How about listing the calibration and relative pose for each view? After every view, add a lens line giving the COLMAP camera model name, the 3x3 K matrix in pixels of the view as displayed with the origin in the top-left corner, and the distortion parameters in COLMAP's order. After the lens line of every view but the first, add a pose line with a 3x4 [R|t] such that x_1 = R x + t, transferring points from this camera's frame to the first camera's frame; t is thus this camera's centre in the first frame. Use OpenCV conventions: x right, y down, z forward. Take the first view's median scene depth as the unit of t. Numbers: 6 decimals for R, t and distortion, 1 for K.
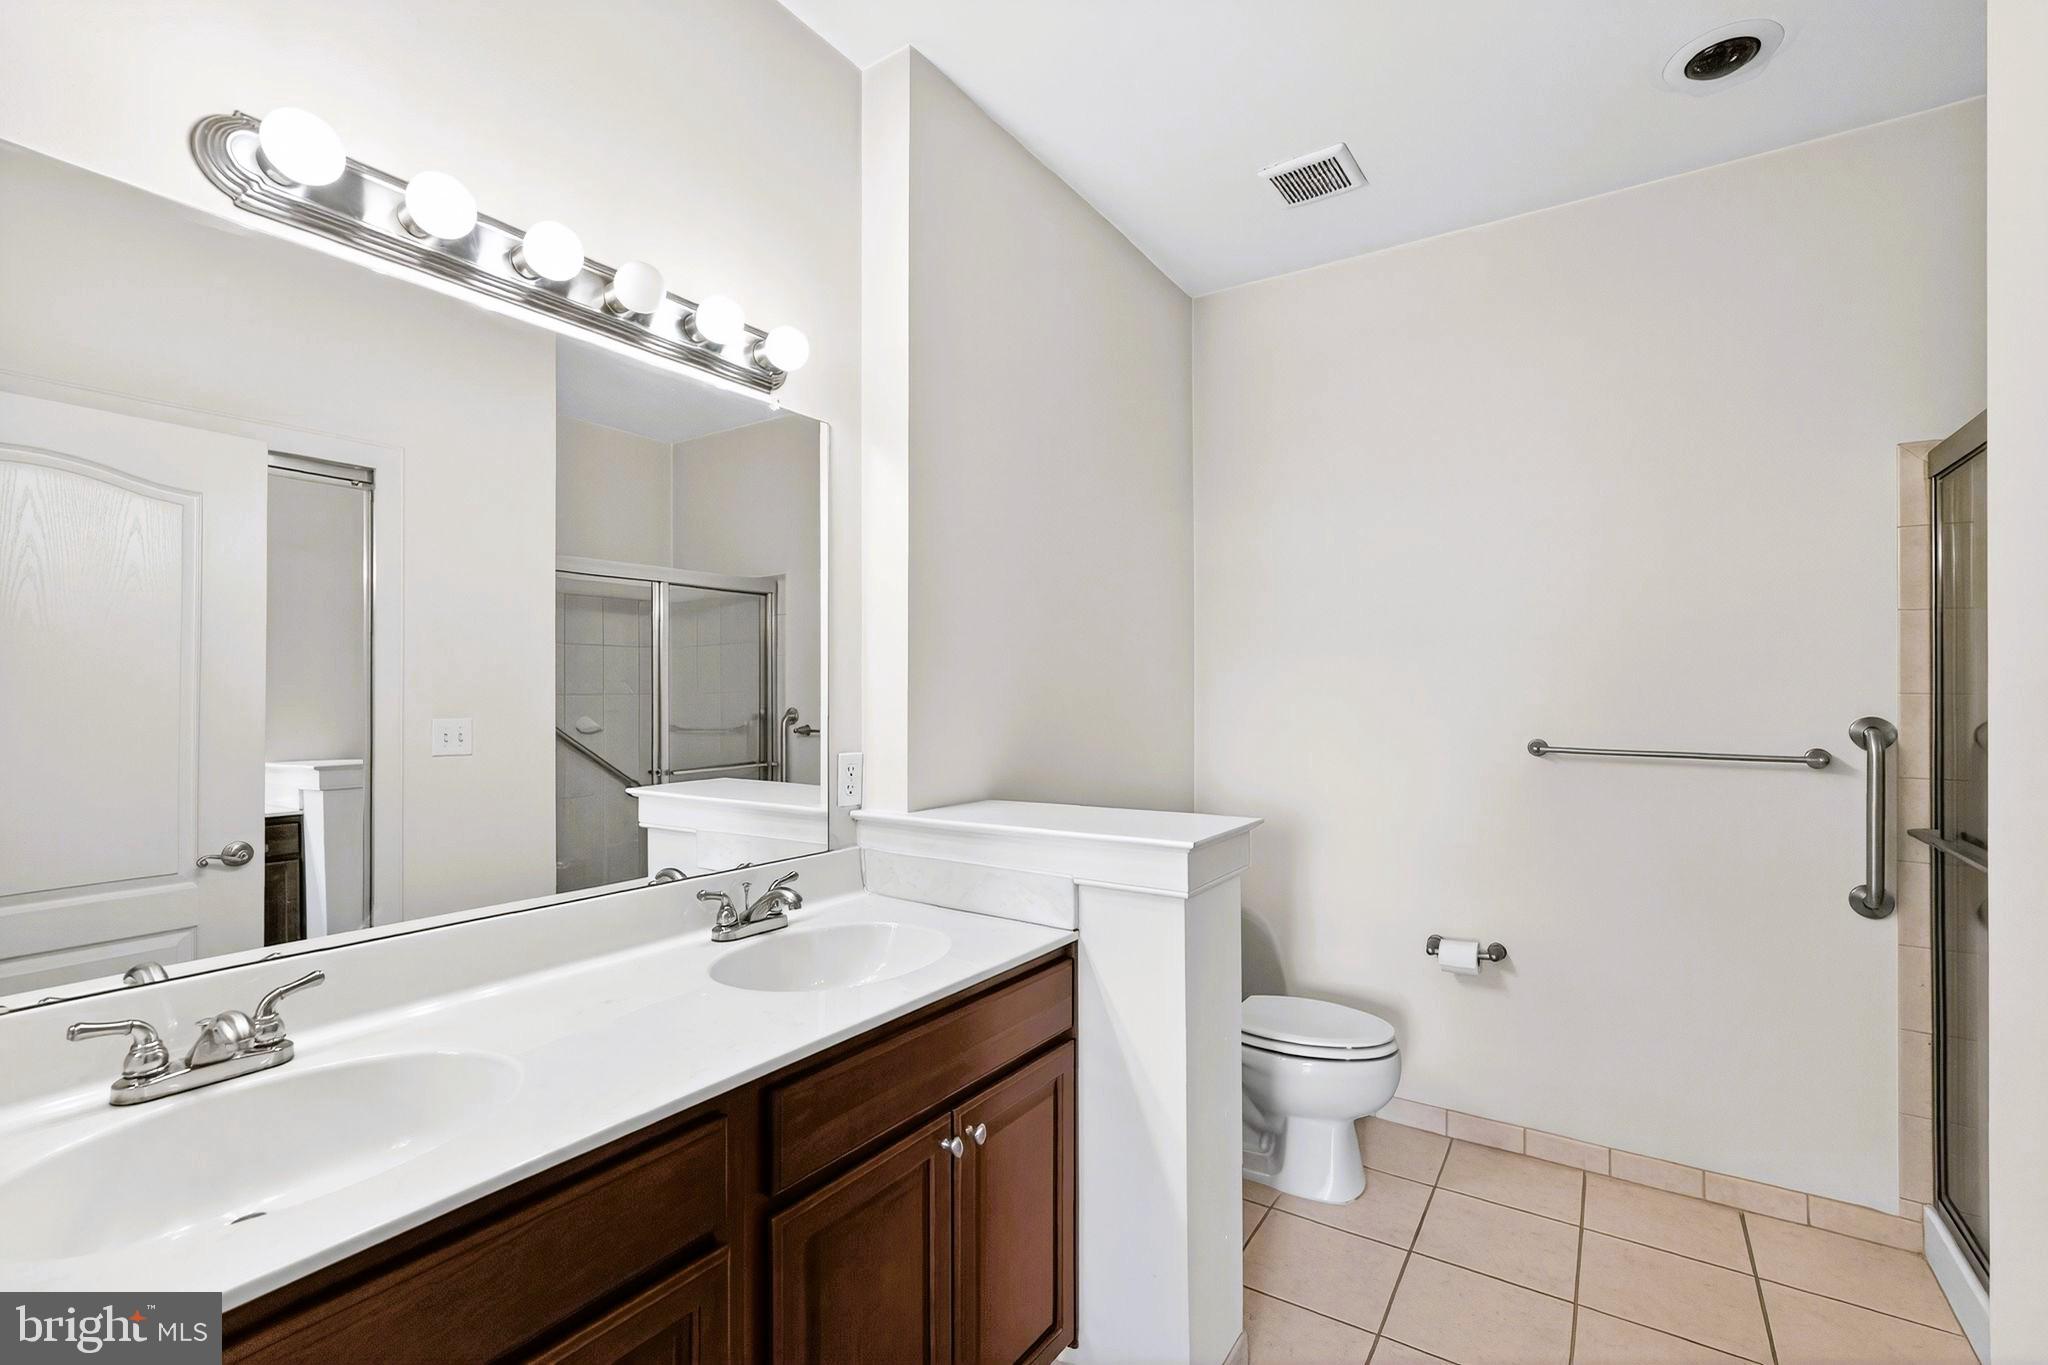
lens RADIAL K [[912.4, 0, 1017.1], [0, 912.4, 680.8], [0, 0, 1]] dist [-0.001170, 0.000307]
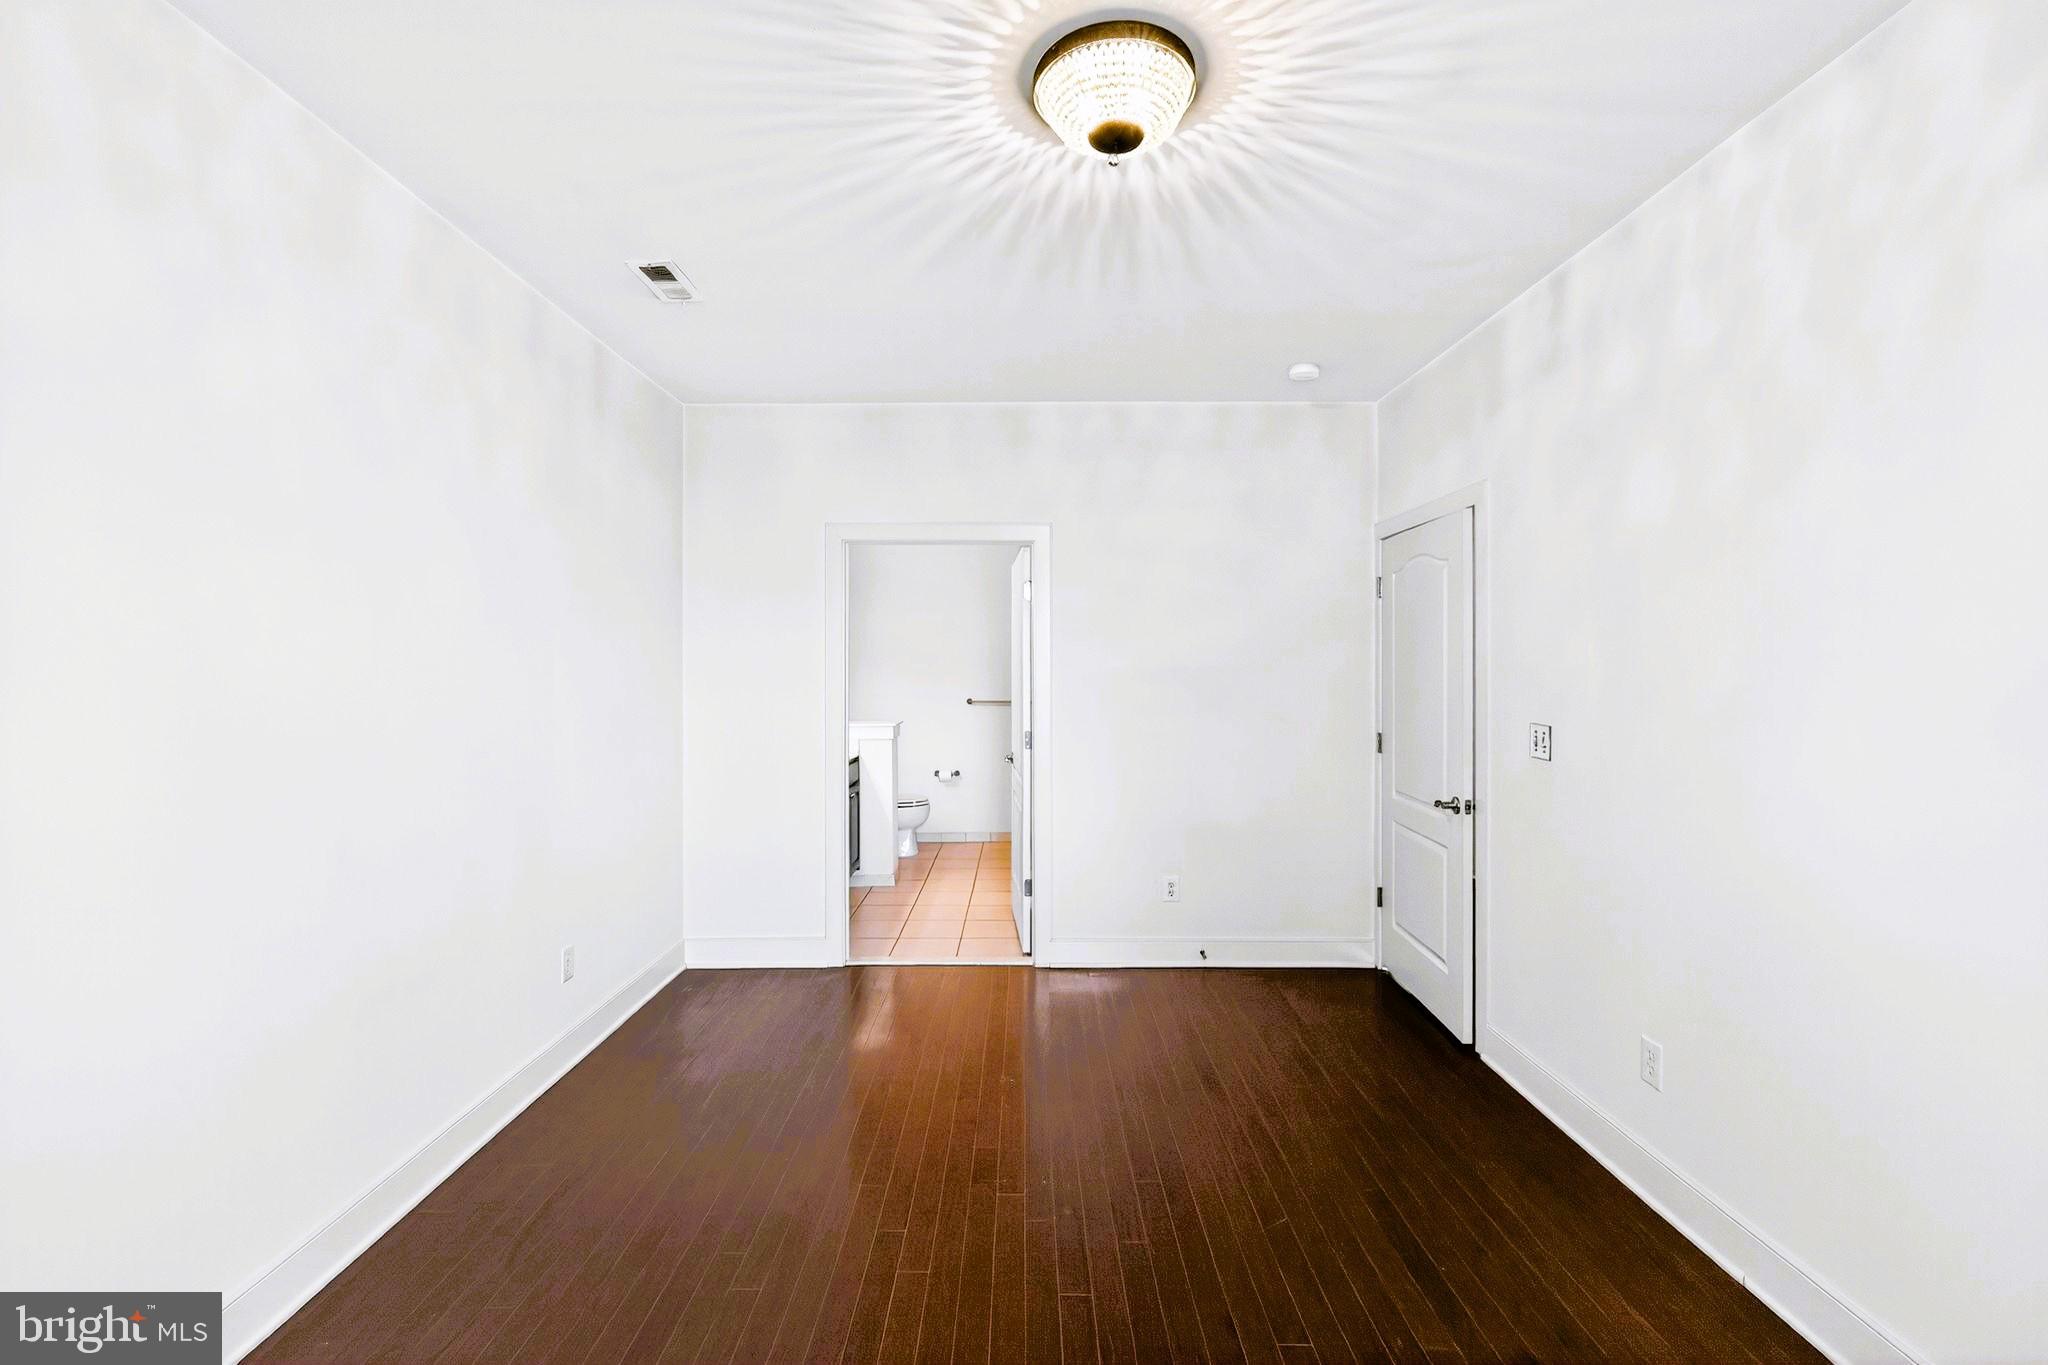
lens RADIAL K [[912.4, 0, 1017.1], [0, 912.4, 680.8], [0, 0, 1]] dist [-0.001170, 0.000307]
pose [[0.836305, -0.004244, 0.548249, -1.004055], [-0.001059, 0.999956, 0.009357, -0.029740], [-0.548264, -0.008406, 0.836263, -1.702337]]
